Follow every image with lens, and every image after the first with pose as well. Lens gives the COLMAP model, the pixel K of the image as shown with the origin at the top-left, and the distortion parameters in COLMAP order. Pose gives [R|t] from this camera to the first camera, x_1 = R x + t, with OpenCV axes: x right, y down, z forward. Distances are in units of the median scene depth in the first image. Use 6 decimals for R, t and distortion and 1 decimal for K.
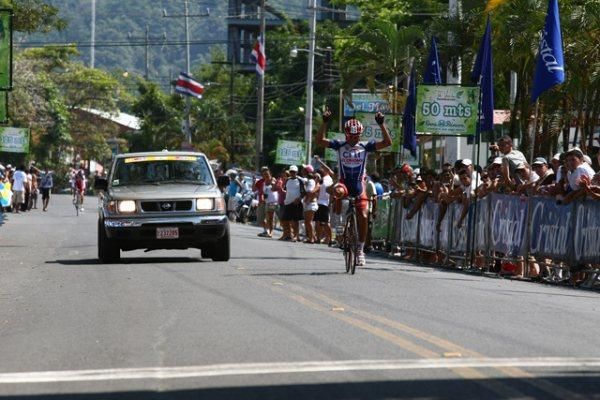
lens RADIAL K [[3581.4, 0, 300.0], [0, 3581.4, 200.0], [0, 0, 1]] dist [1.022800, 12.584513]
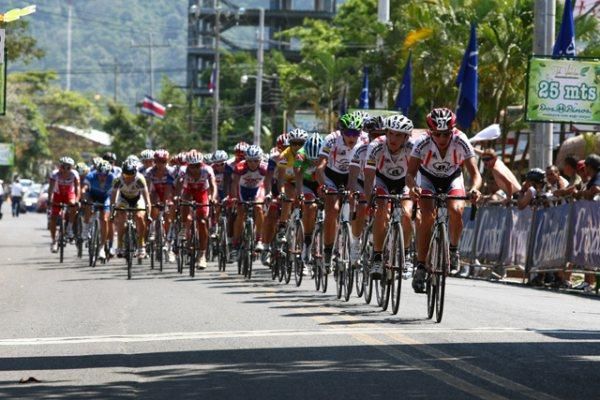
lens RADIAL K [[3581.4, 0, 300.0], [0, 3581.4, 200.0], [0, 0, 1]] dist [1.022800, 12.584513]
pose [[0.999962, 0.003336, 0.008003, 0.006860], [-0.003308, 0.999988, -0.003473, 0.001622], [-0.008014, 0.003447, 0.999962, -0.144659]]
